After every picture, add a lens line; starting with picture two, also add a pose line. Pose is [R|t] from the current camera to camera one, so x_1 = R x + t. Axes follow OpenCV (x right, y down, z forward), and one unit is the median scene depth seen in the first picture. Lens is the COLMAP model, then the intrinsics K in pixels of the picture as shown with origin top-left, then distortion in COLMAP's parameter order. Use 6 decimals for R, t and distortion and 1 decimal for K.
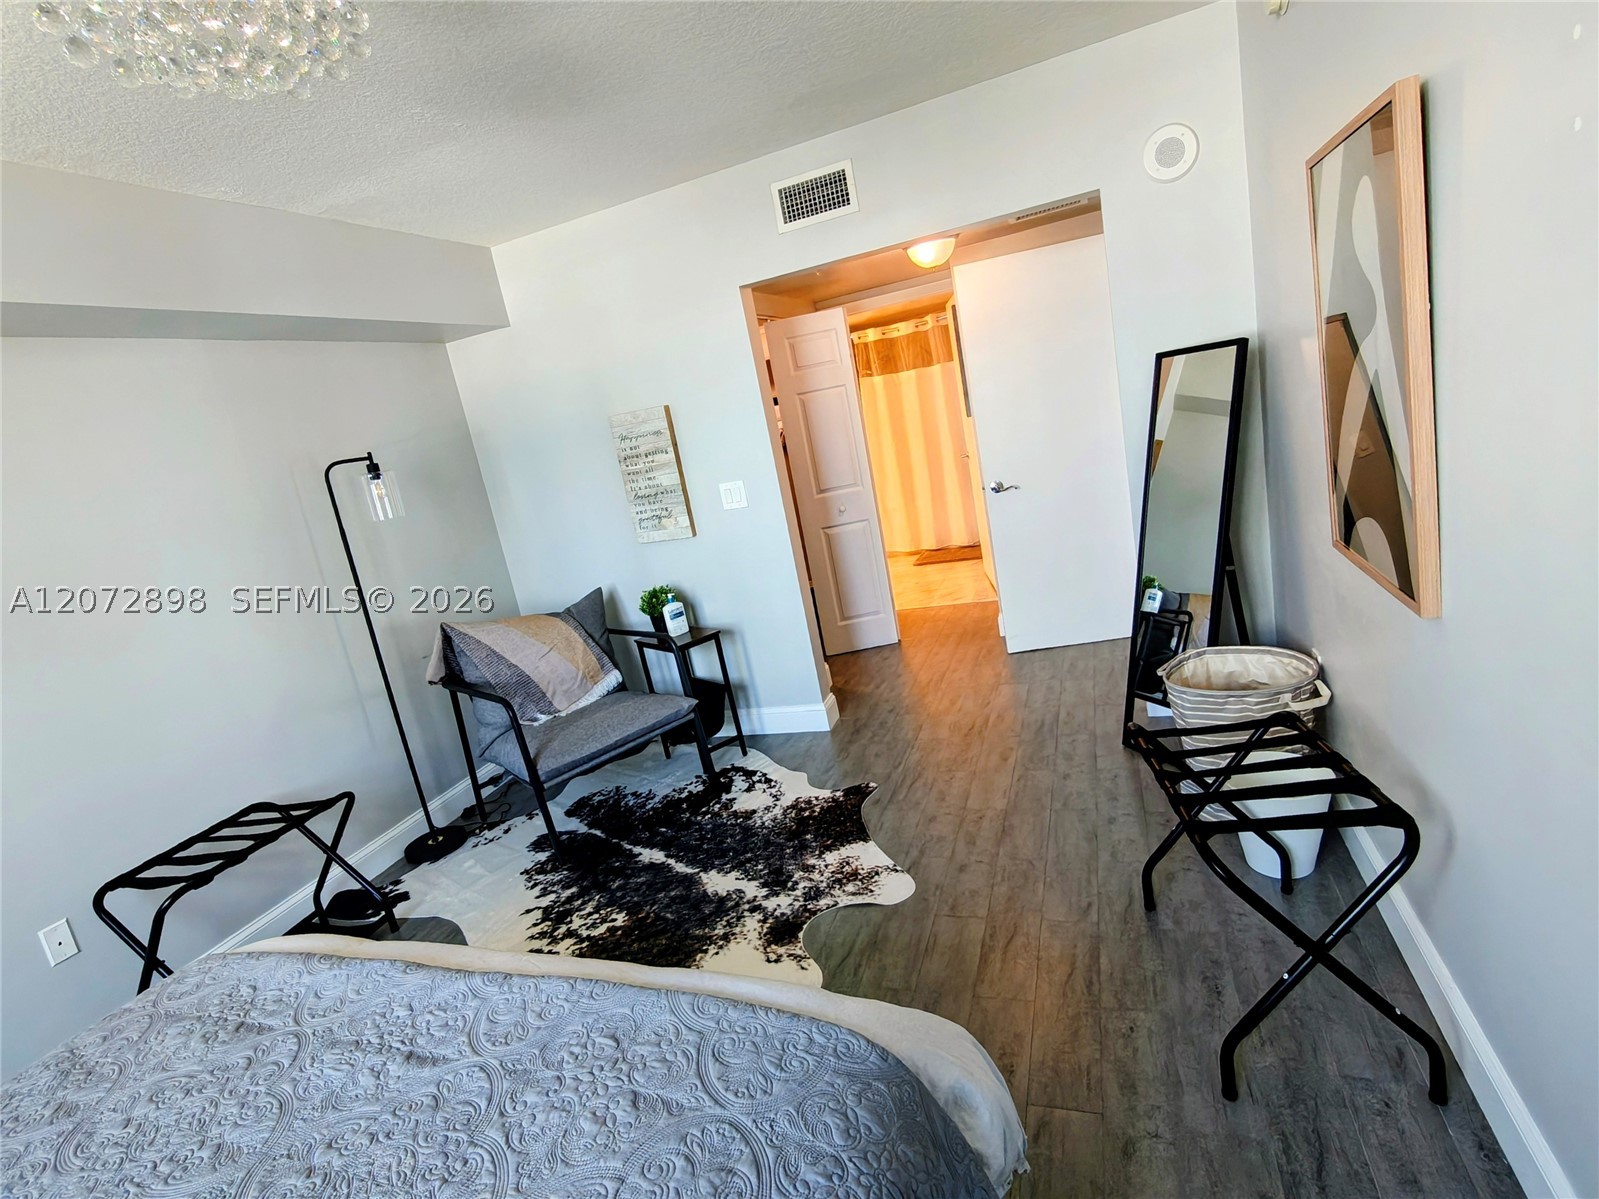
lens RADIAL K [[726.8, 0, 799.5], [0, 726.8, 599.5], [0, 0, 1]] dist [0.000185, 0.000001]
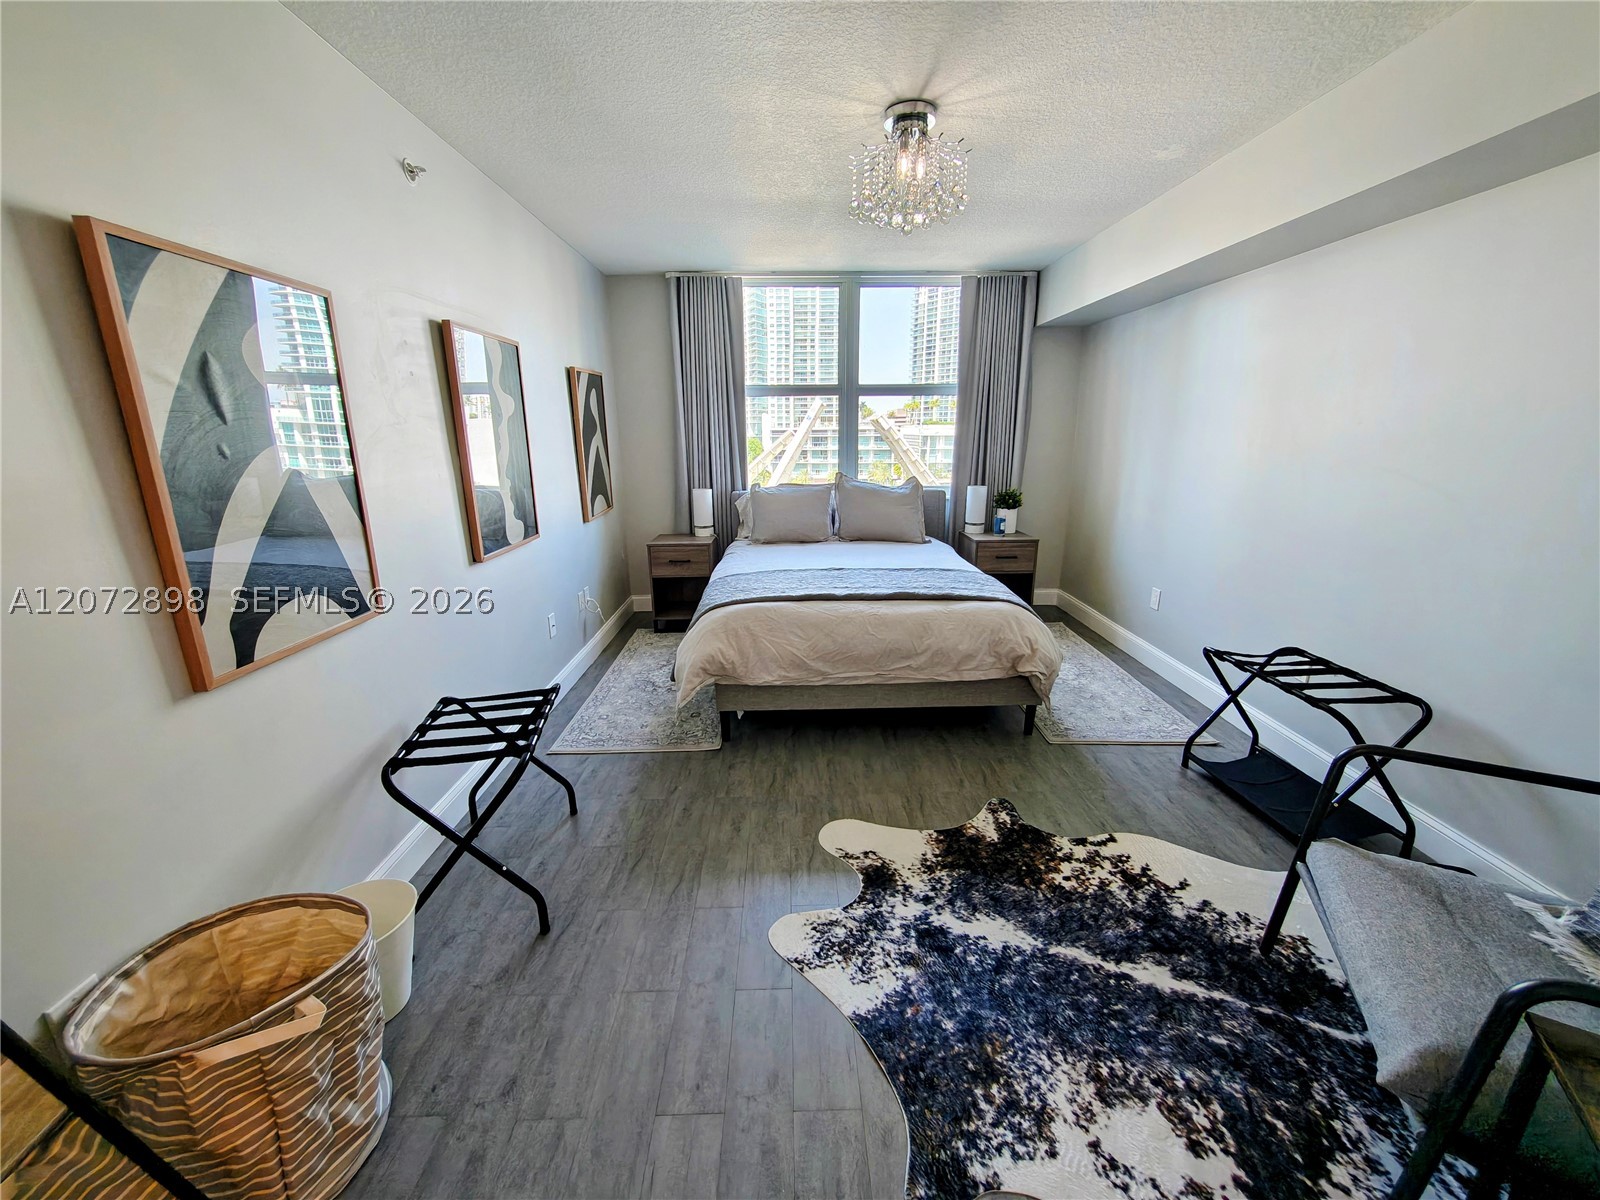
lens RADIAL K [[627.8, 0, 800.8], [0, 627.8, 598.8], [0, 0, 1]] dist [-0.000219, 0.000338]
pose [[-0.911985, 0.279943, -0.299860, 0.223586], [0.078729, 0.836818, 0.541791, -0.368212], [0.402599, 0.470497, -0.785205, 1.339463]]
